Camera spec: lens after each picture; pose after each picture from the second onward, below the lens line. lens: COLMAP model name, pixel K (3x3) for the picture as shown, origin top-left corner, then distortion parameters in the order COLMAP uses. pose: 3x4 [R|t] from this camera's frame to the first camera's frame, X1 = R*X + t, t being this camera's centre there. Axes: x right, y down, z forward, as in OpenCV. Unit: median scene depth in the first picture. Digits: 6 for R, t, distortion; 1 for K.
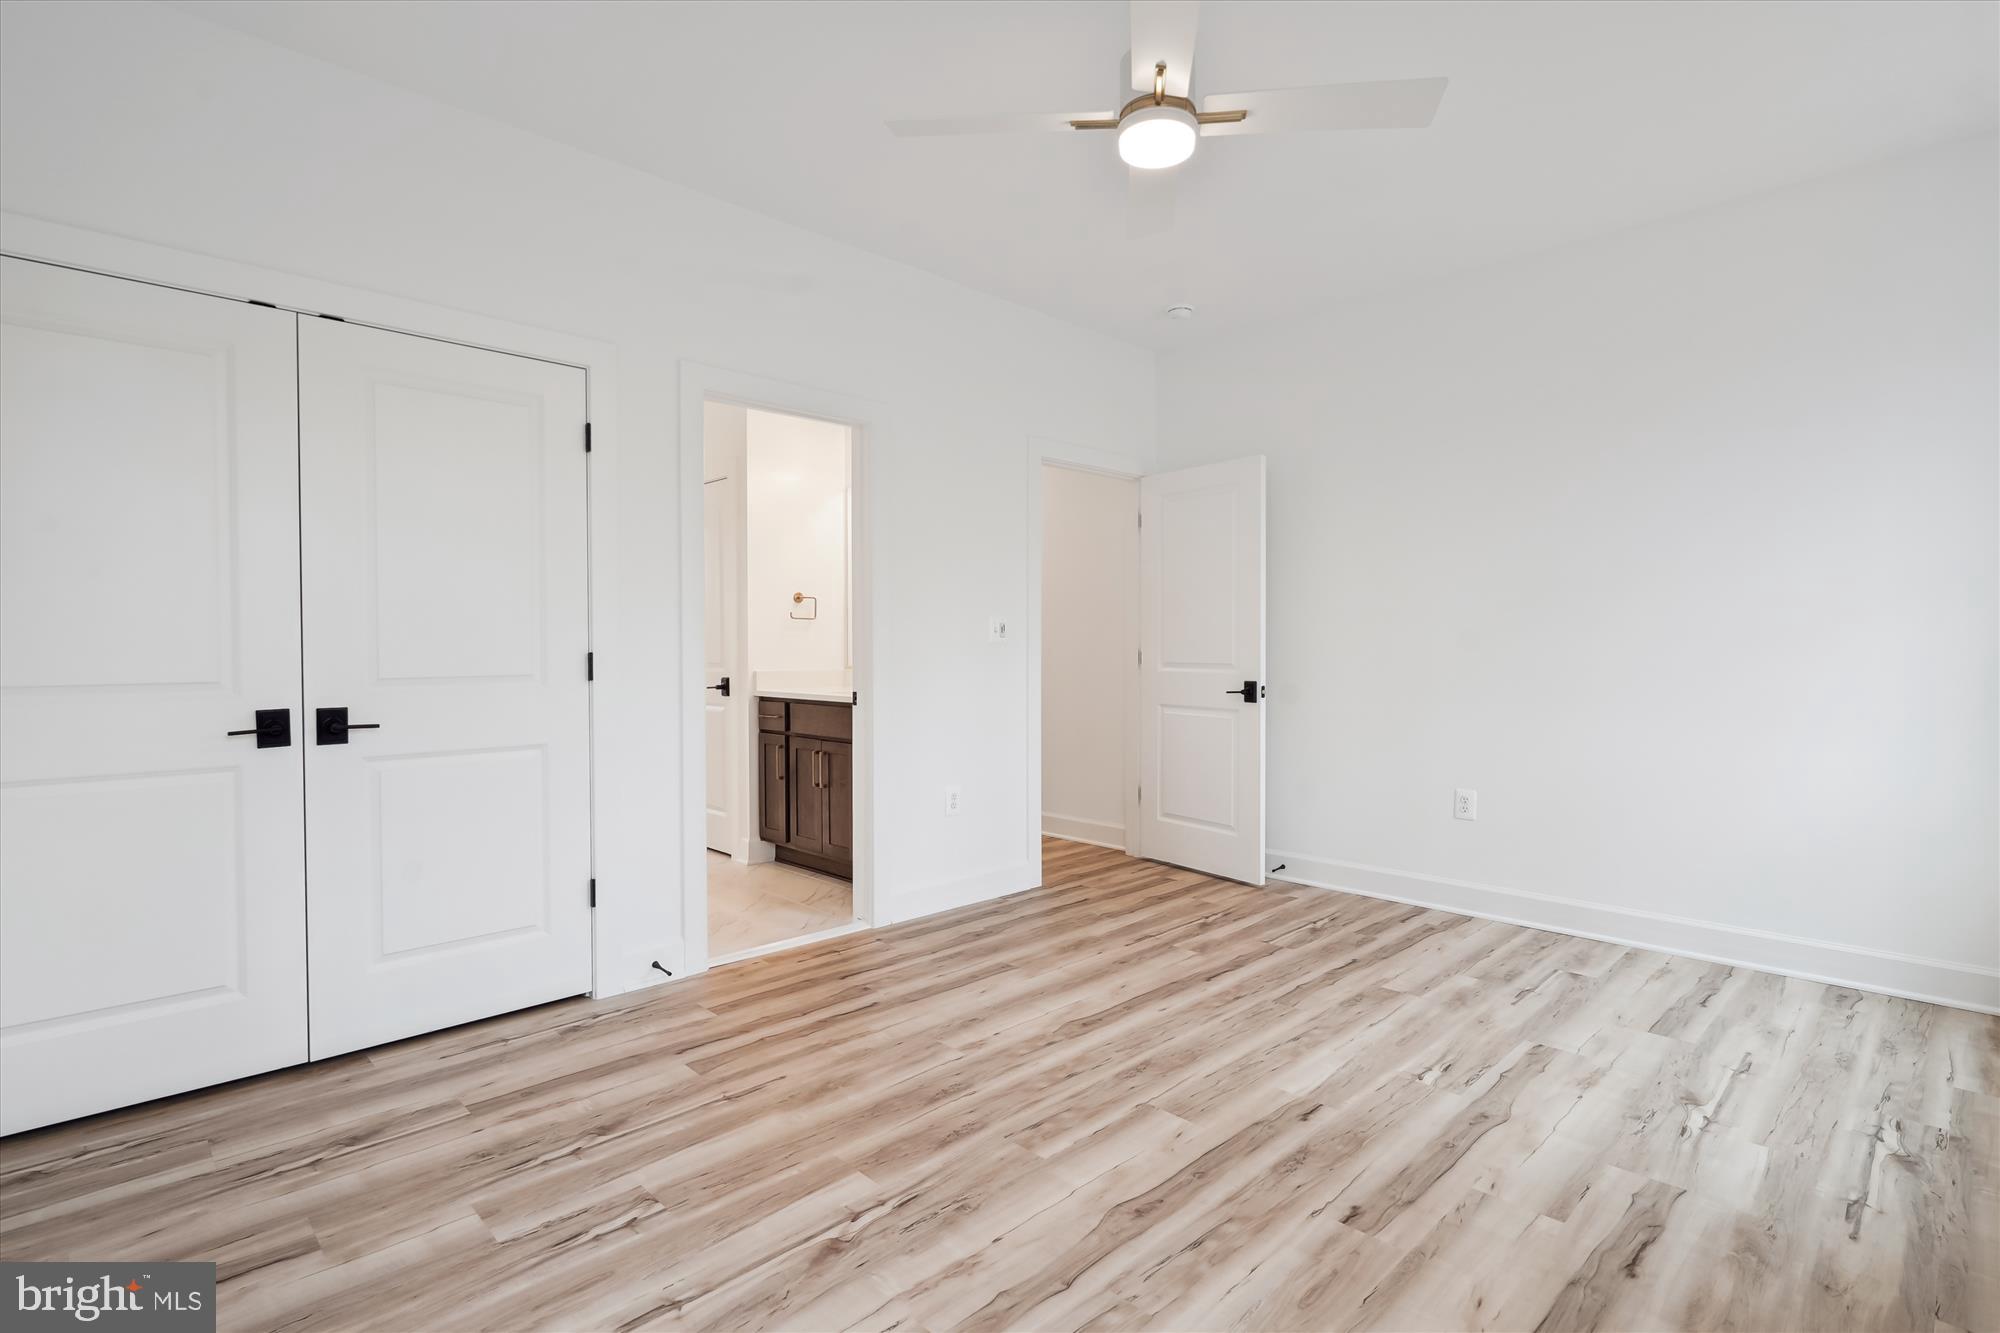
lens RADIAL K [[973.5, 0, 1000.0], [0, 973.5, 666.5], [0, 0, 1]] dist [0.001215, -0.011465]
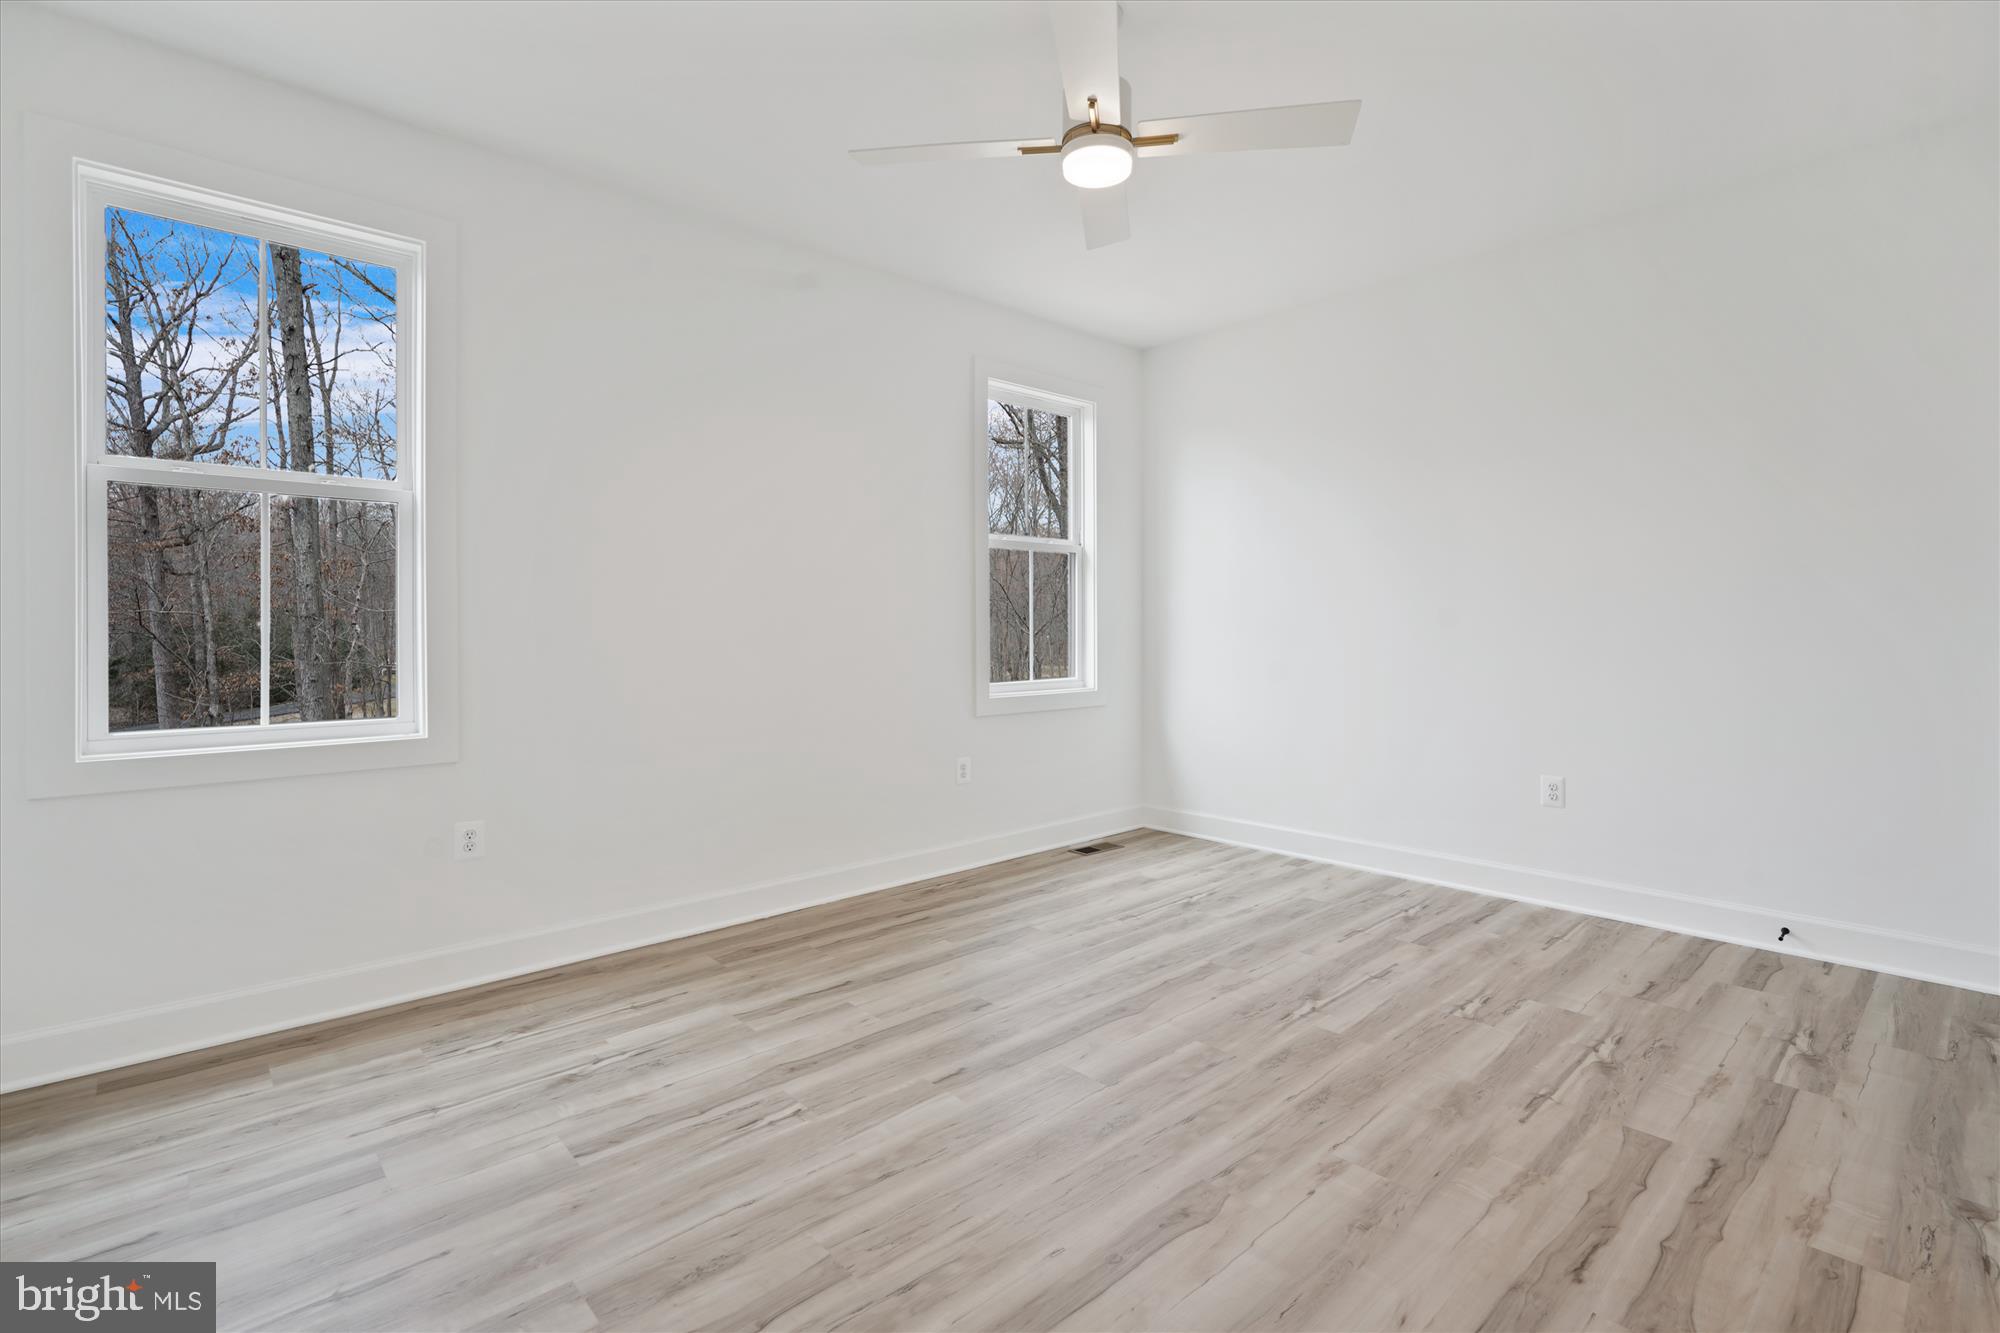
lens RADIAL K [[930.5, 0, 996.9], [0, 930.5, 622.9], [0, 0, 1]] dist [0.000051, -0.000202]
pose [[-0.999253, 0.006694, 0.038062, 0.220565], [0.007323, 0.999838, 0.016414, -0.042563], [-0.037946, 0.016680, -0.999141, 1.917971]]
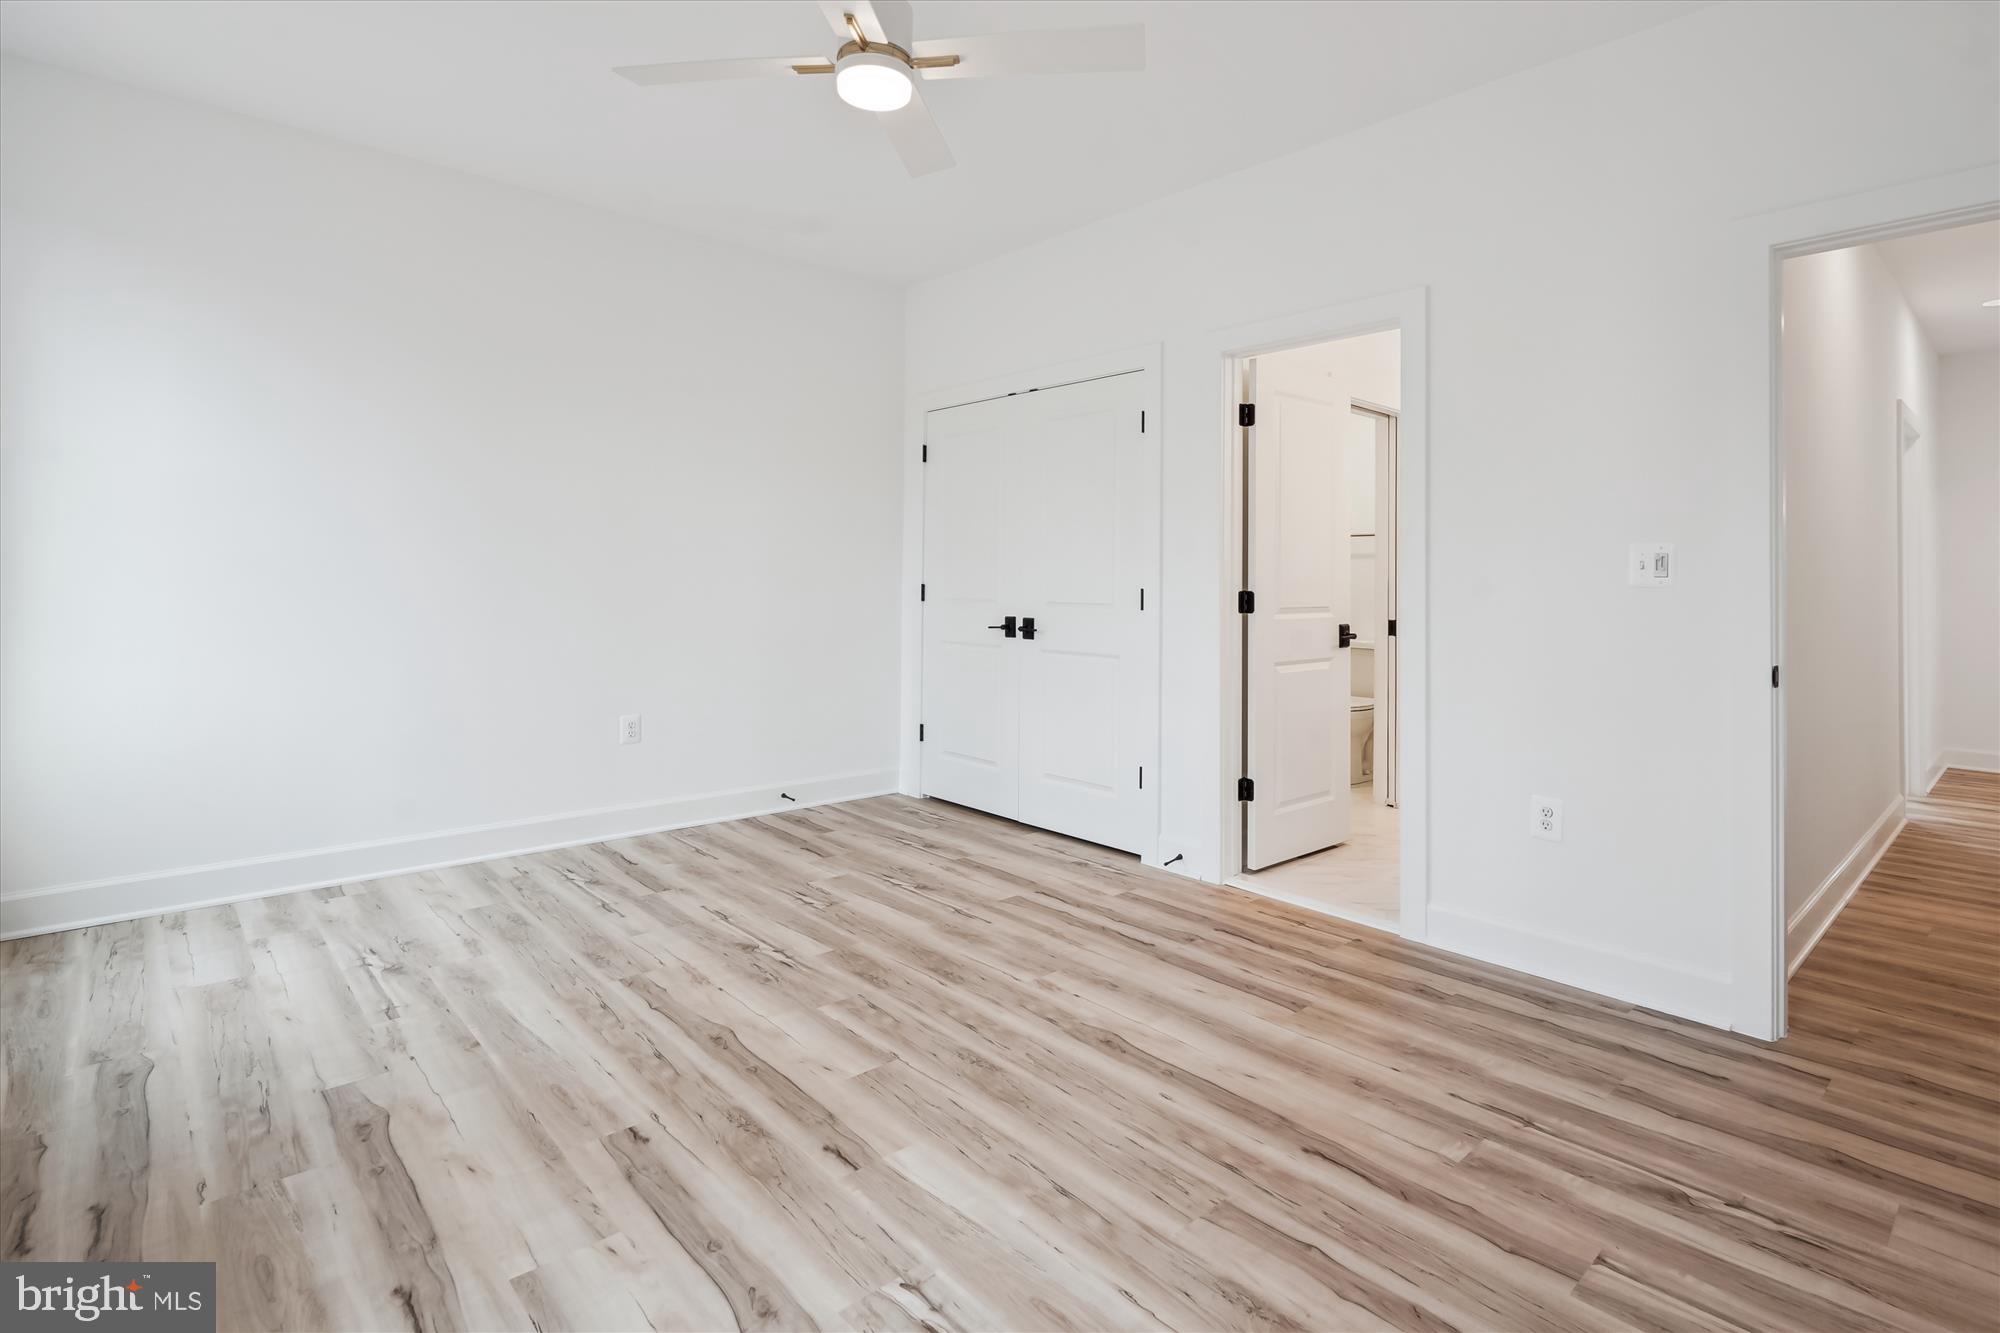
lens RADIAL K [[975.5, 0, 1047.9], [0, 975.5, 592.8], [0, 0, 1]] dist [-0.004797, -0.000107]
pose [[-0.017200, 0.012395, -0.999775, 1.080661], [-0.034934, 0.999305, 0.012990, -0.026267], [0.999242, 0.035150, -0.016755, 1.126990]]
